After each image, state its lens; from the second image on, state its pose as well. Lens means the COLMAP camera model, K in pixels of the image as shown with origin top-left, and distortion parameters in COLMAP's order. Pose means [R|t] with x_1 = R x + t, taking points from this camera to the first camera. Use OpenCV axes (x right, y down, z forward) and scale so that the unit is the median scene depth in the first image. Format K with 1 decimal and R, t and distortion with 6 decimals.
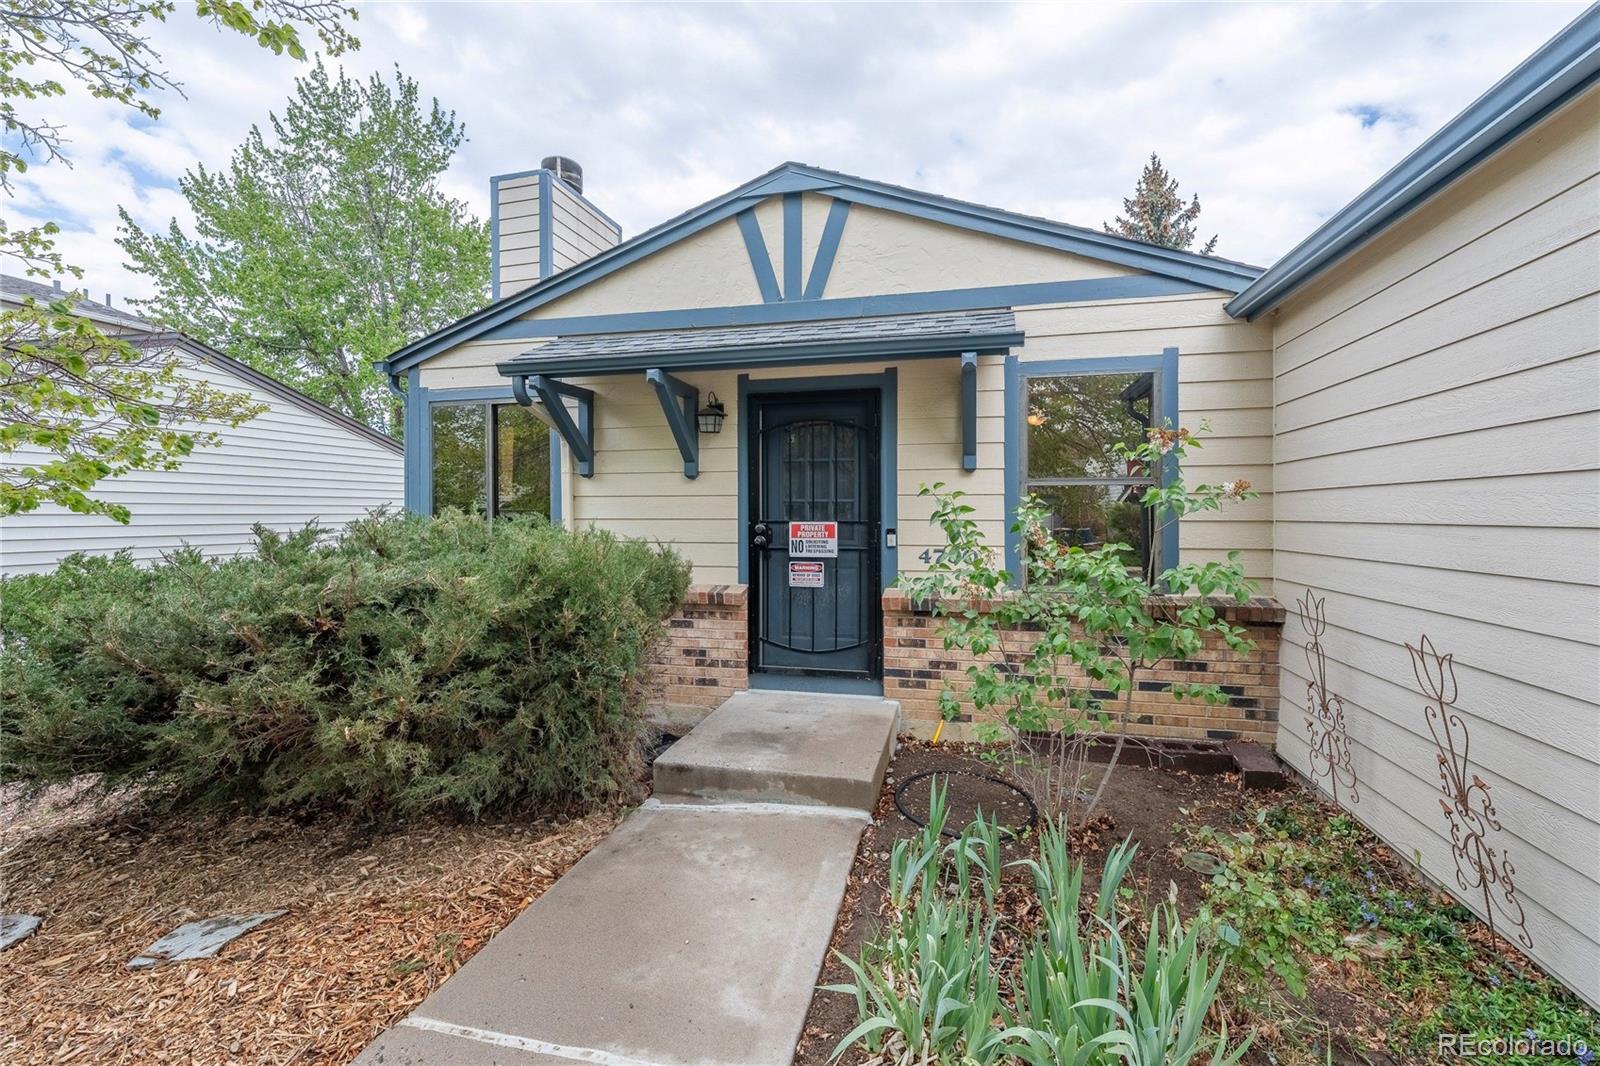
lens RADIAL K [[654.7, 0, 816.7], [0, 654.7, 511.1], [0, 0, 1]] dist [0.000360, -0.000004]
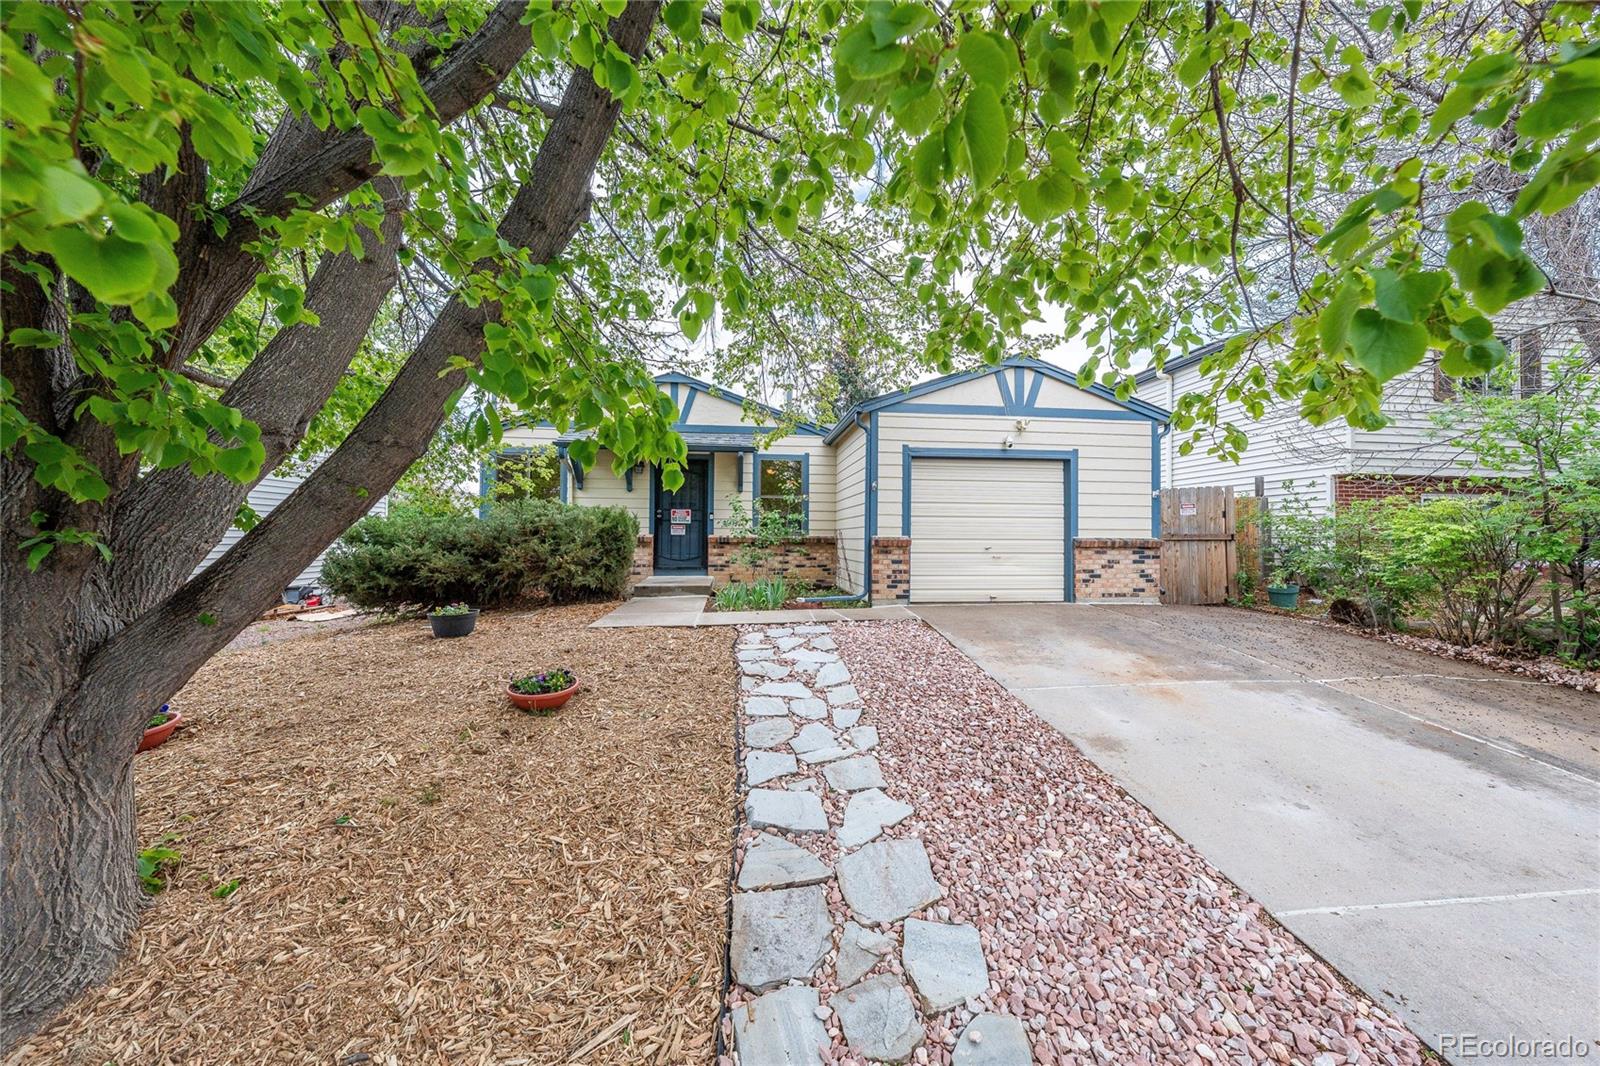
lens RADIAL K [[554.6, 0, 806.2], [0, 554.6, 531.6], [0, 0, 1]] dist [-0.000728, 0.000027]
pose [[0.939031, 0.010722, 0.343665, -0.304692], [-0.008812, 0.999936, -0.007118, 0.119157], [-0.343719, 0.003655, 0.939065, -1.276368]]
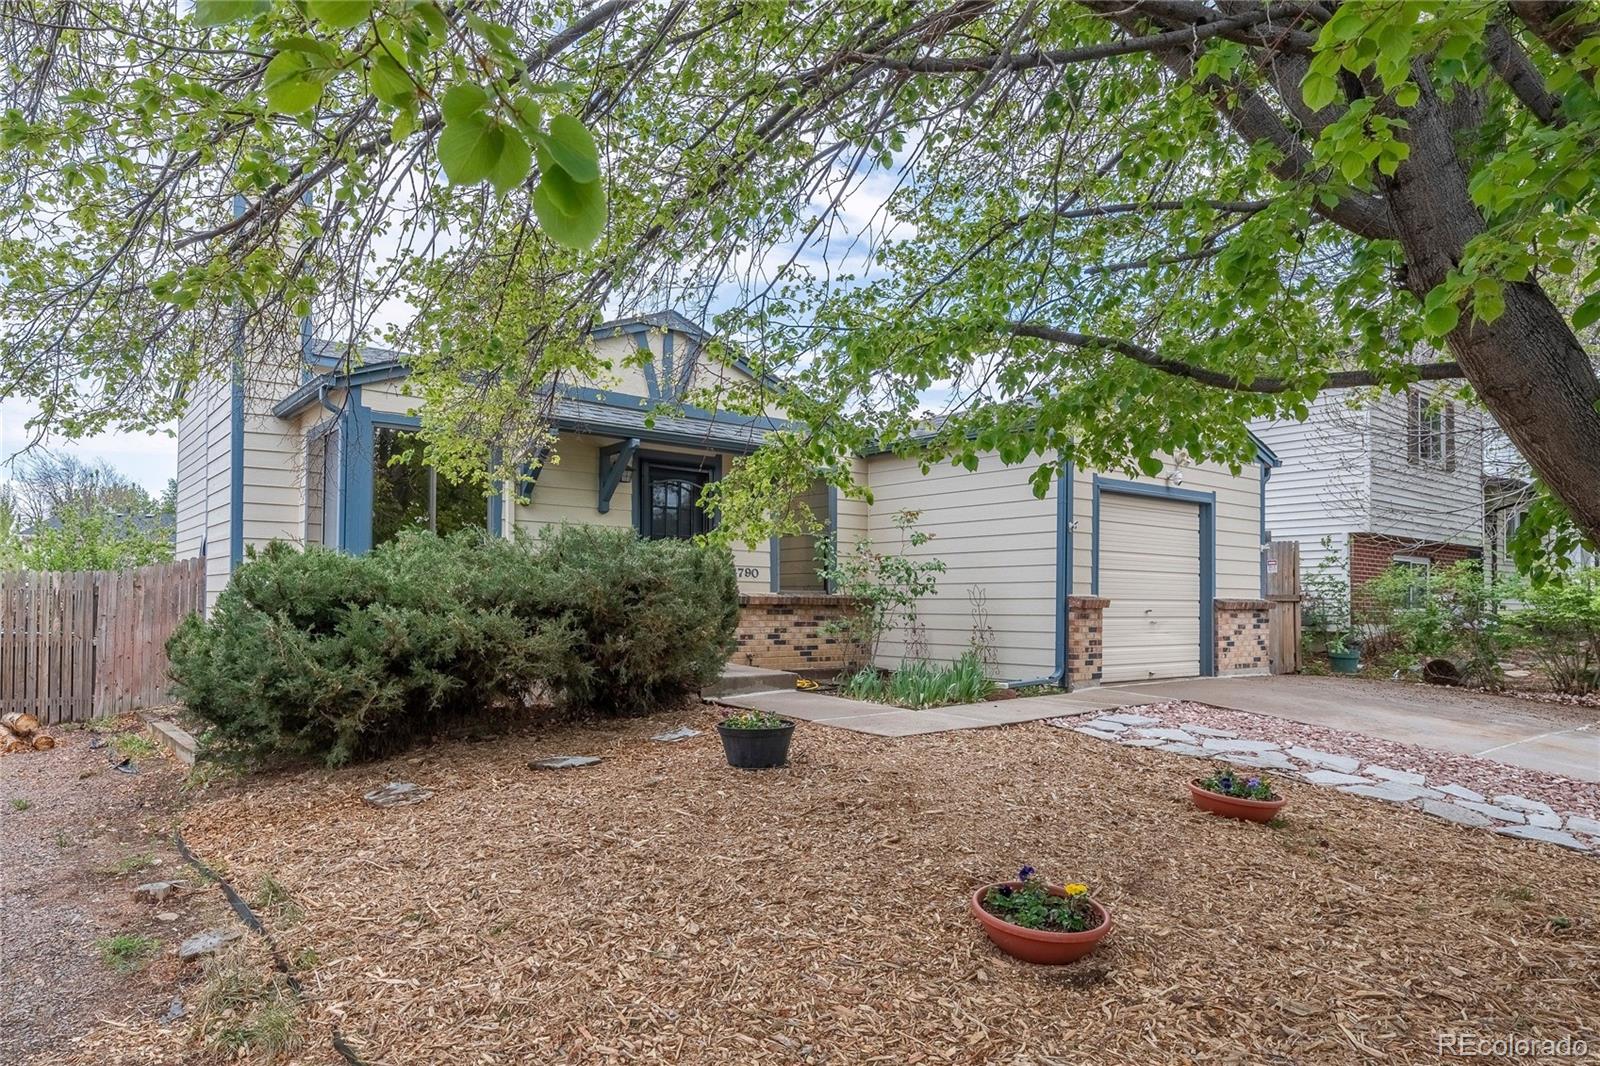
lens RADIAL K [[955.3, 0, 761.6], [0, 955.3, 581.4], [0, 0, 1]] dist [0.005339, 0.001244]
pose [[0.632511, 0.024008, 0.774180, -1.646467], [-0.010662, 0.999695, -0.022290, 0.143852], [-0.774478, 0.005844, 0.632574, -0.567688]]
